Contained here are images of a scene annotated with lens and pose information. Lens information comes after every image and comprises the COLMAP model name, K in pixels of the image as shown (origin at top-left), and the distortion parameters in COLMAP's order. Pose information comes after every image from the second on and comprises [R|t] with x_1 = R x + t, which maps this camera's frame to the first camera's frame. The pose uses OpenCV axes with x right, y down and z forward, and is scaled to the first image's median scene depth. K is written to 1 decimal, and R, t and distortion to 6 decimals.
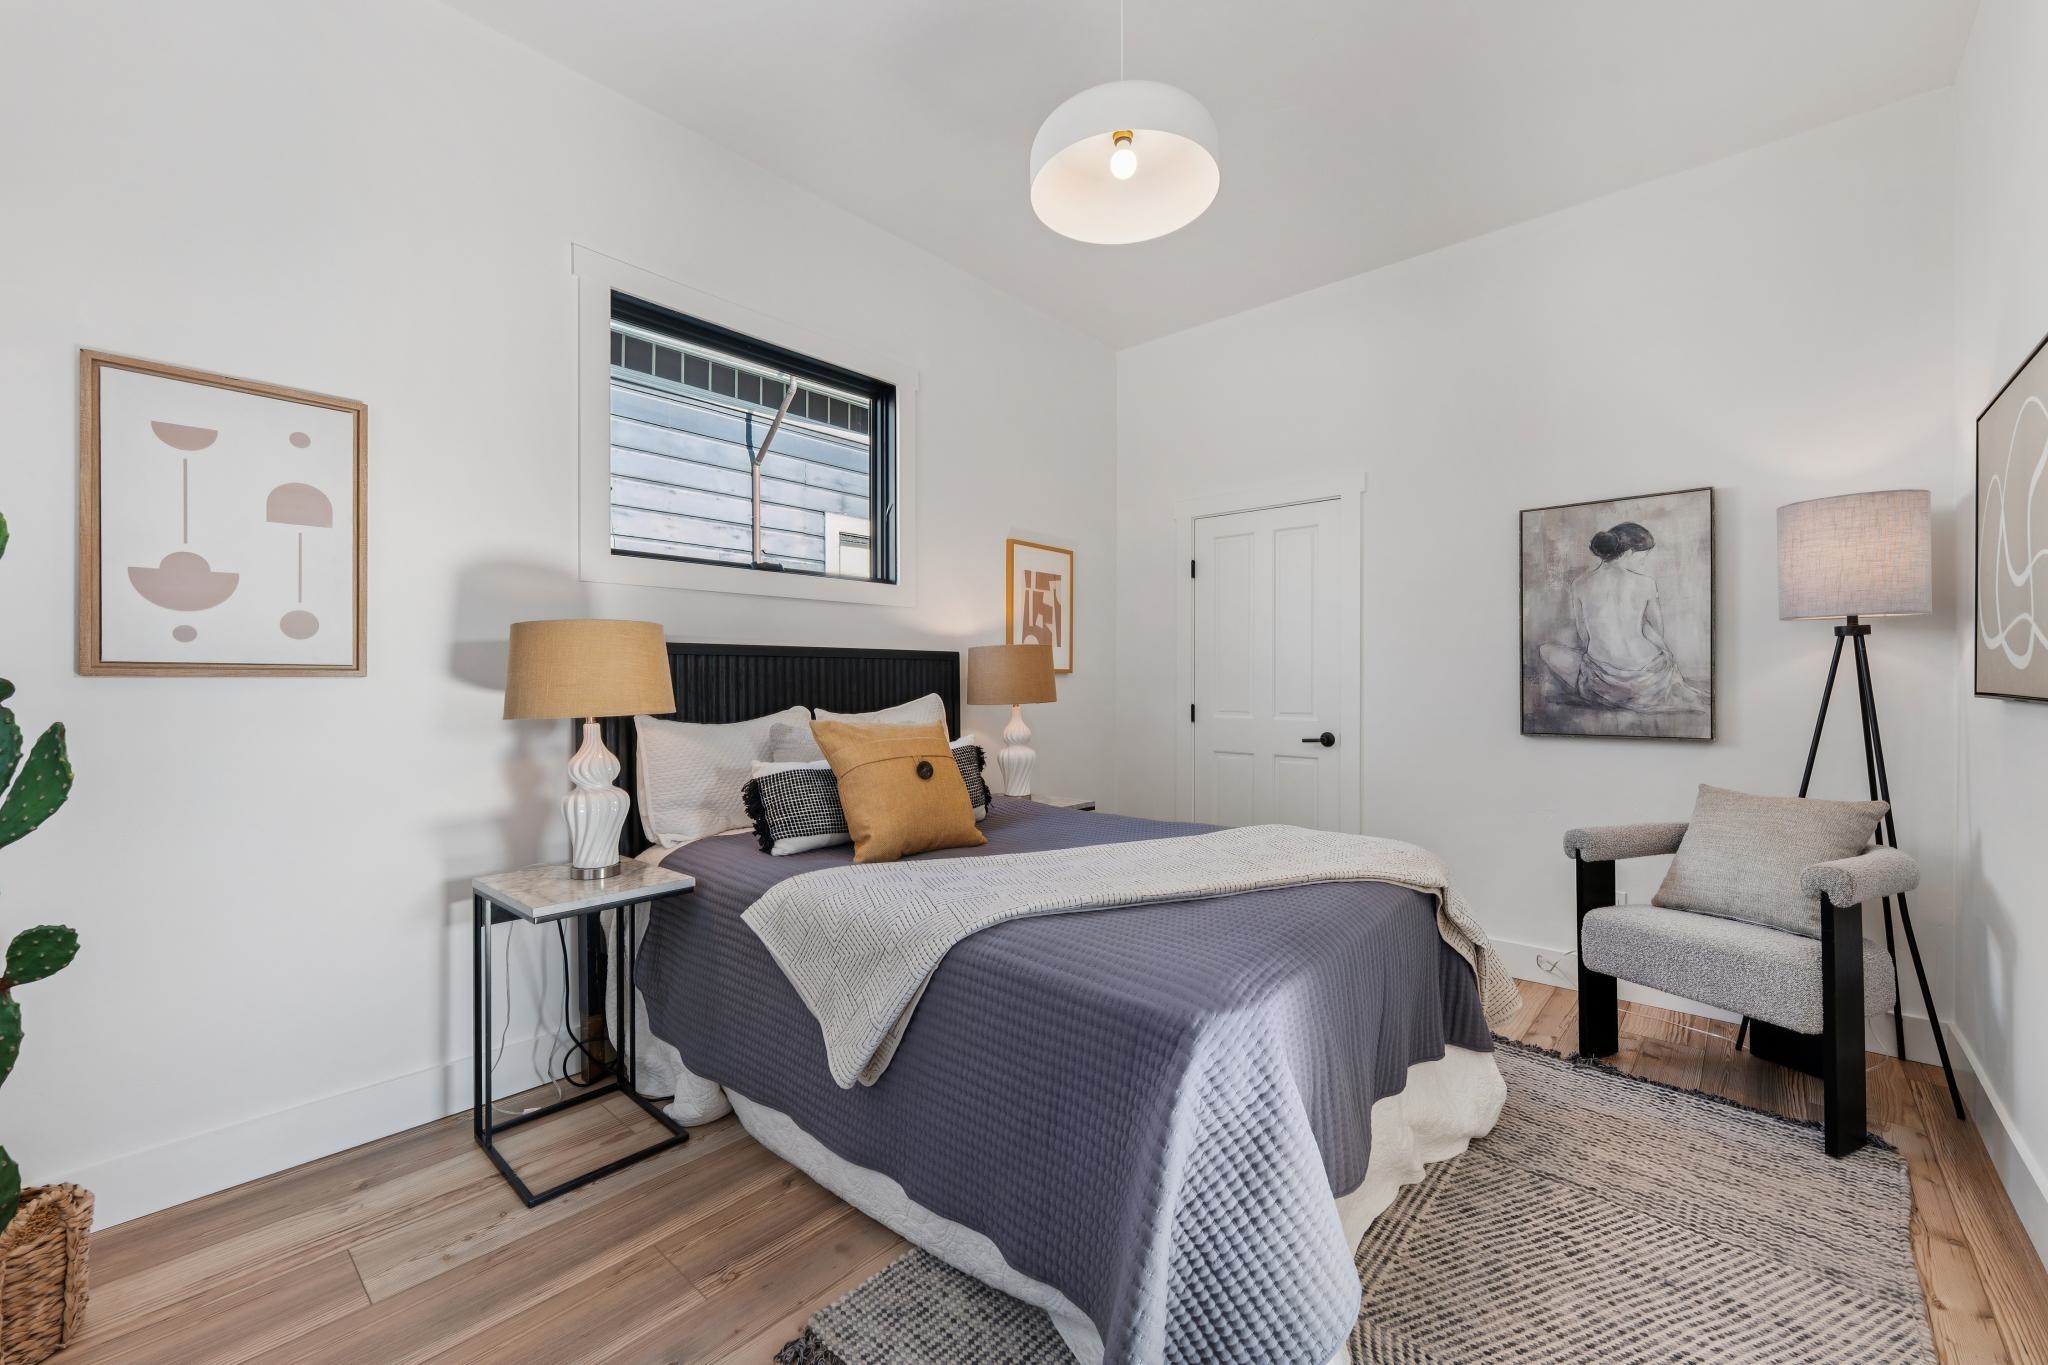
lens RADIAL K [[808.7, 0, 1011.7], [0, 808.7, 682.5], [0, 0, 1]] dist [-0.001512, 0.000379]
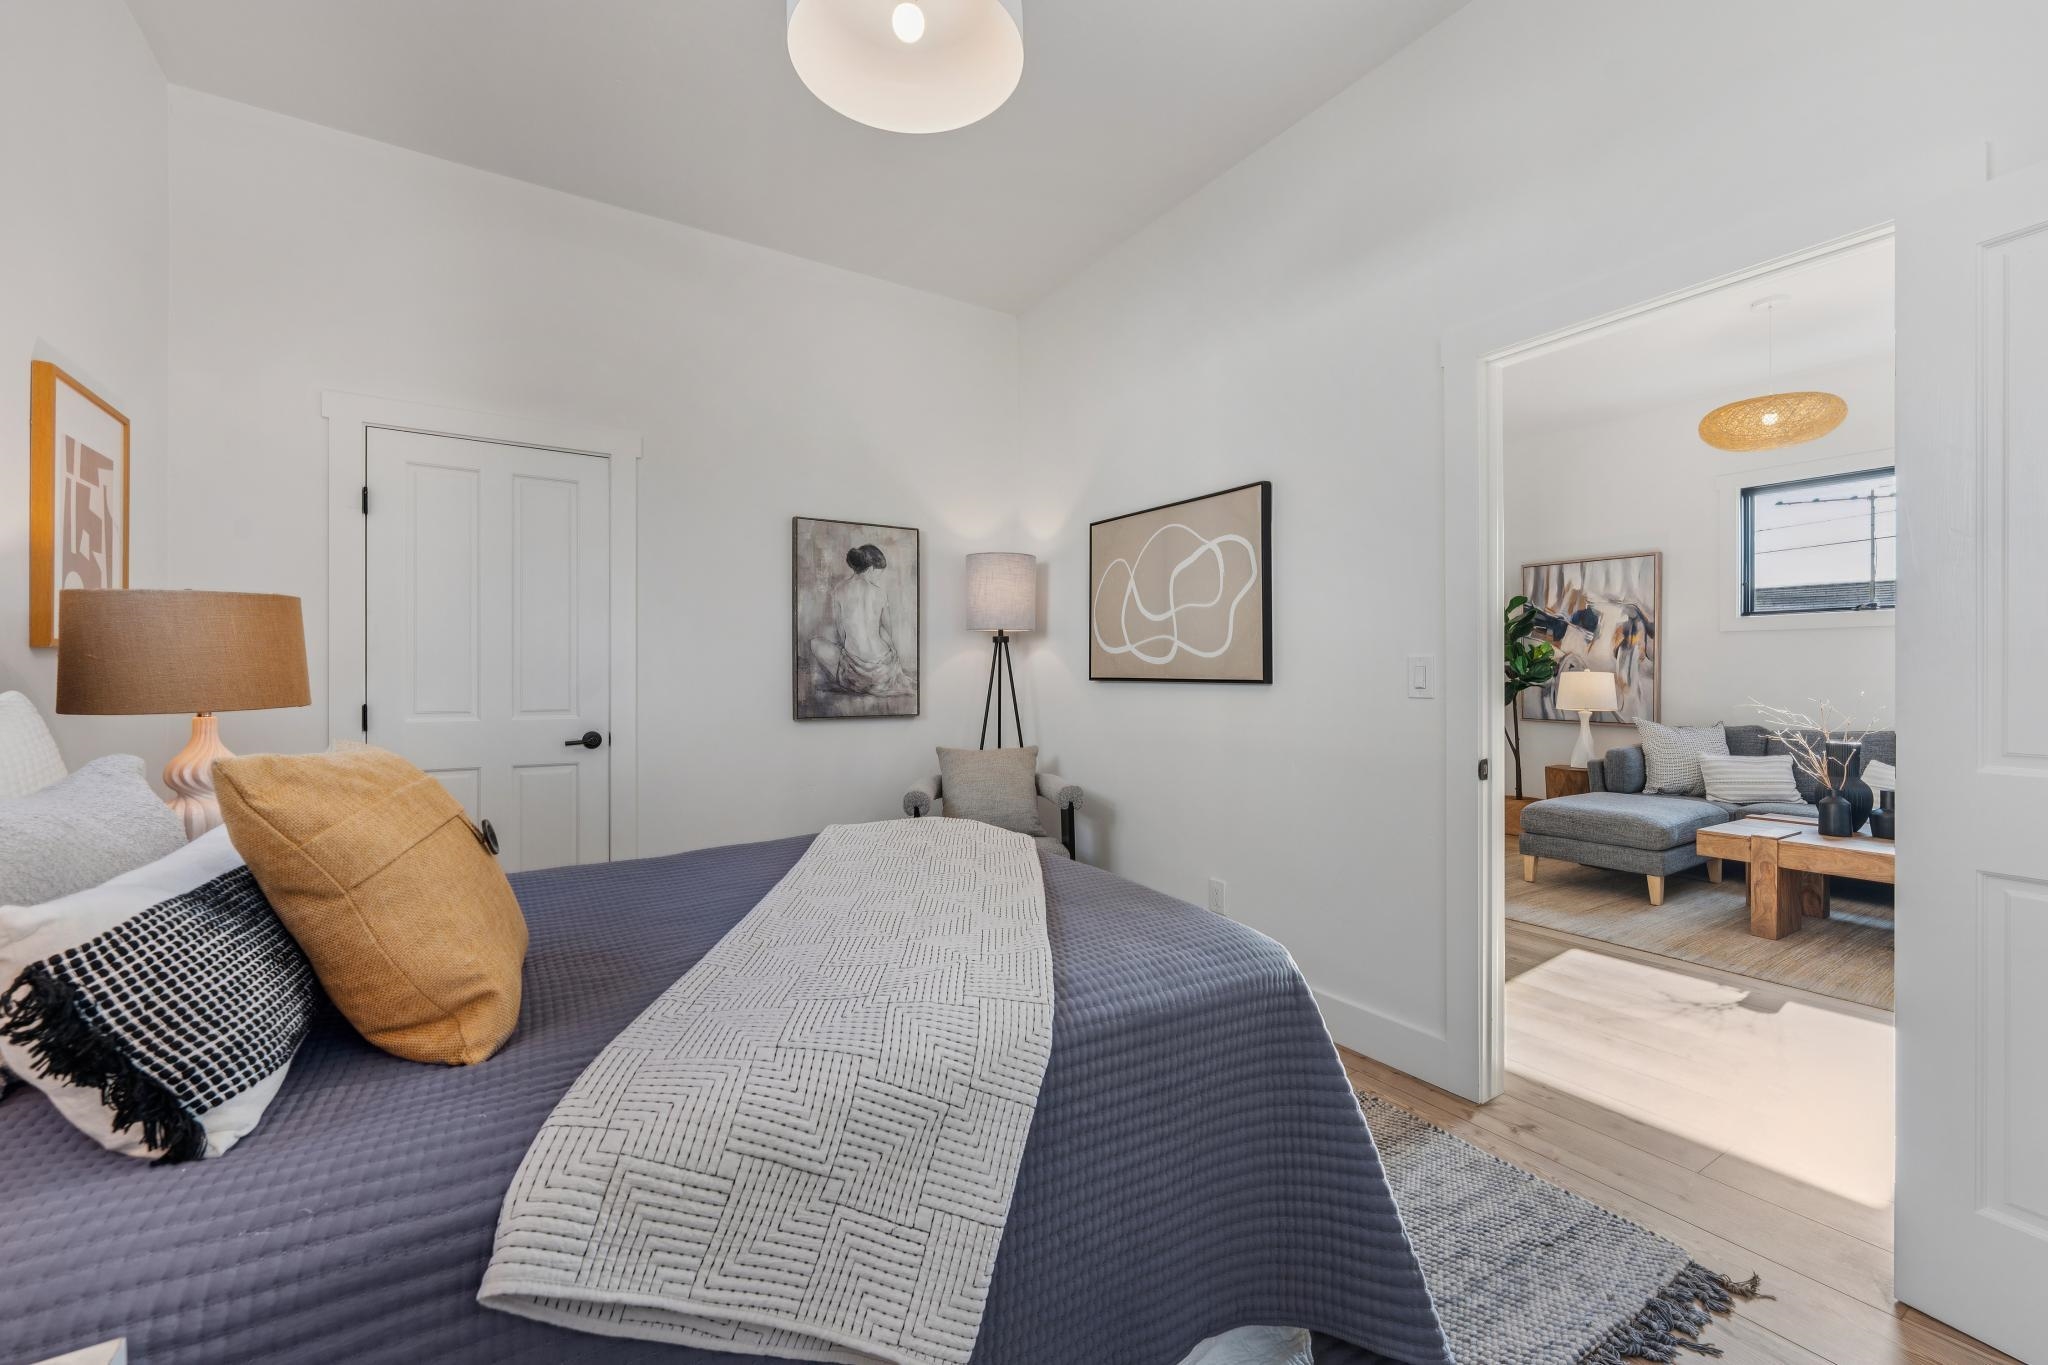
lens RADIAL K [[834.0, 0, 1014.9], [0, 834.0, 674.5], [0, 0, 1]] dist [0.001771, -0.001869]
pose [[0.274903, 0.002414, 0.961469, -0.400822], [-0.000497, 0.999997, -0.002368, 0.005498], [-0.961472, 0.000173, 0.274904, 0.421295]]
